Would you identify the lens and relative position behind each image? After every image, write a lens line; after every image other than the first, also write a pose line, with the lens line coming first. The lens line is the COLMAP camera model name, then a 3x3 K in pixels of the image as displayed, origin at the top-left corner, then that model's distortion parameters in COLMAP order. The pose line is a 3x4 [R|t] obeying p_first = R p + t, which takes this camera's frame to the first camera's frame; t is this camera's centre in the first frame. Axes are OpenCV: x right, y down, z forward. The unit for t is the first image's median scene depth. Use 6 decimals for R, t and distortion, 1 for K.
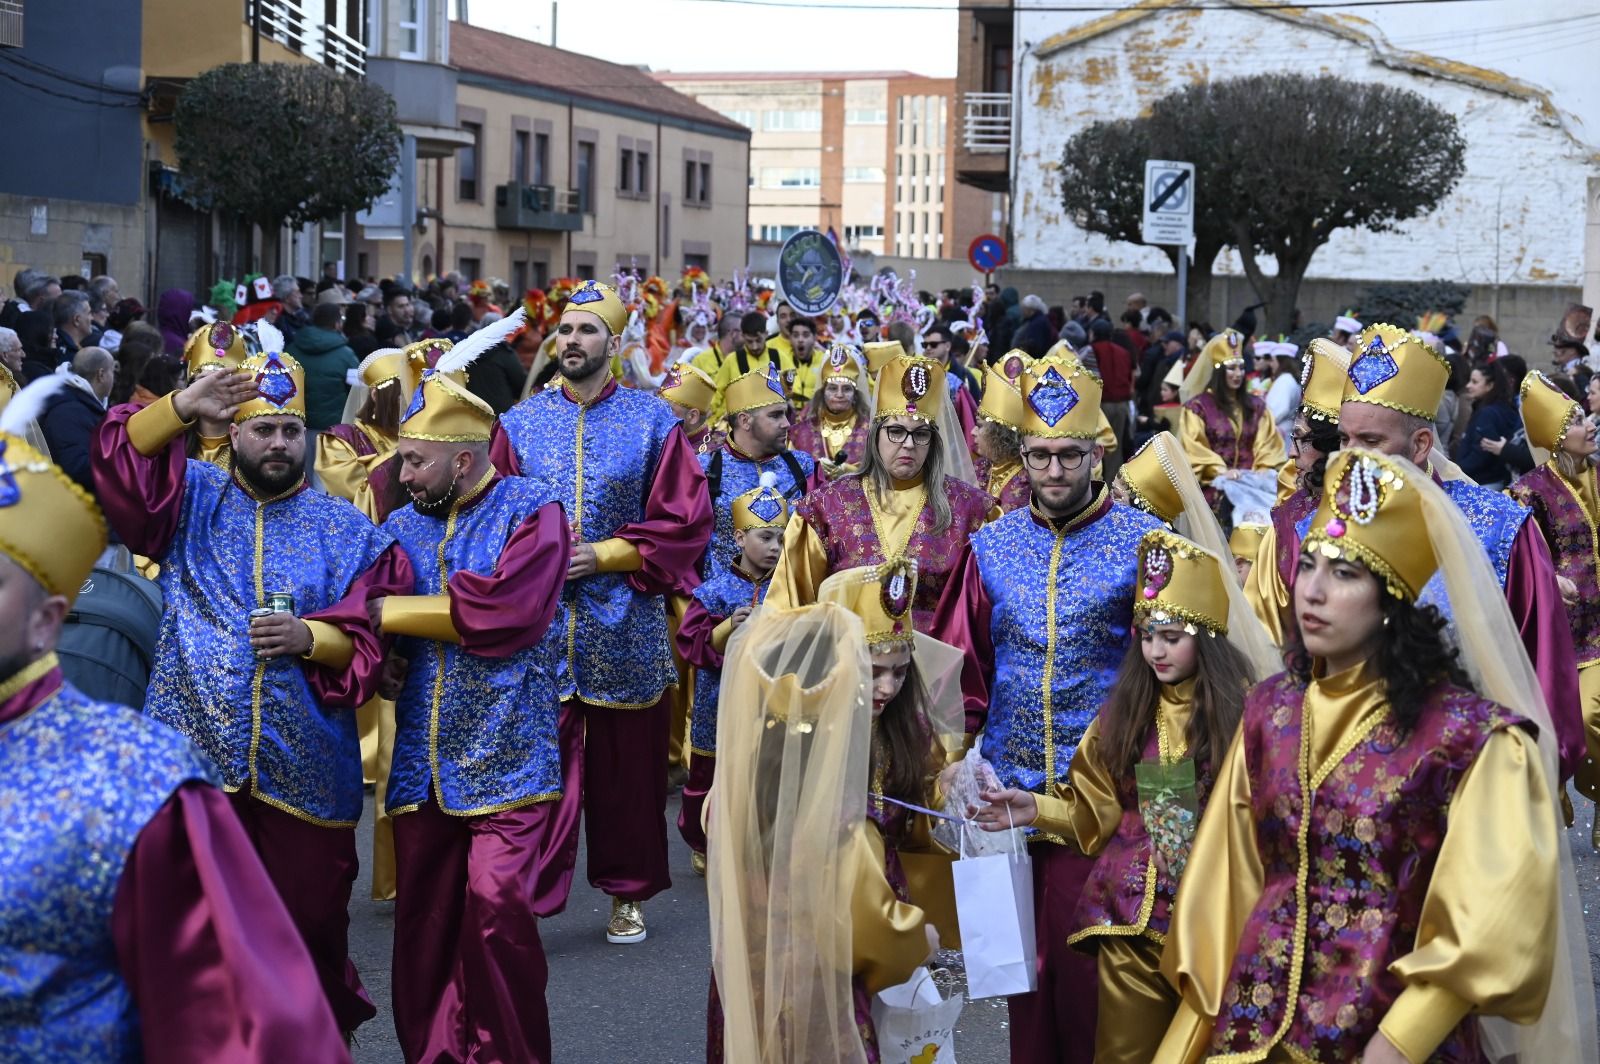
lens RADIAL K [[3475.4, 0, 800.0], [0, 3475.4, 532.0], [0, 0, 1]] dist [-0.021808, 0.369559]
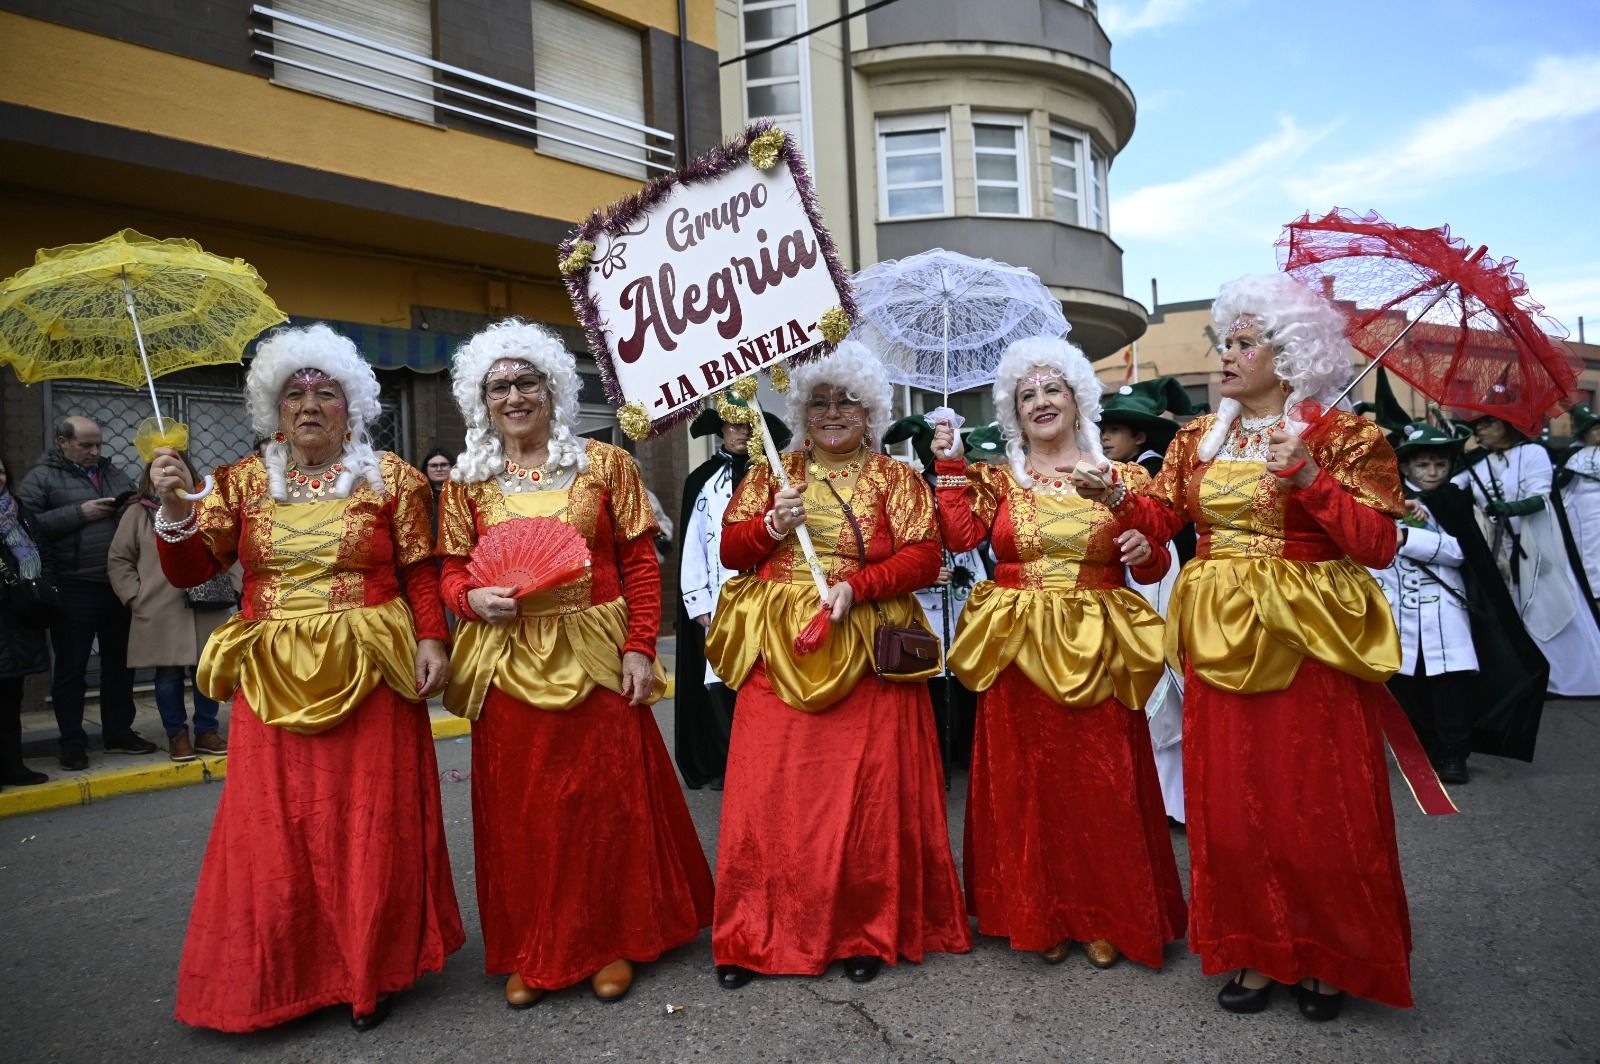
lens RADIAL K [[1058.6, 0, 794.2], [0, 1058.6, 531.0], [0, 0, 1]] dist [0.002734, -0.005018]
pose [[0.699913, -0.052366, -0.712306, 0.031810], [0.003755, 0.997565, -0.069649, -0.029708], [0.714219, 0.046073, 0.698405, 0.615628]]
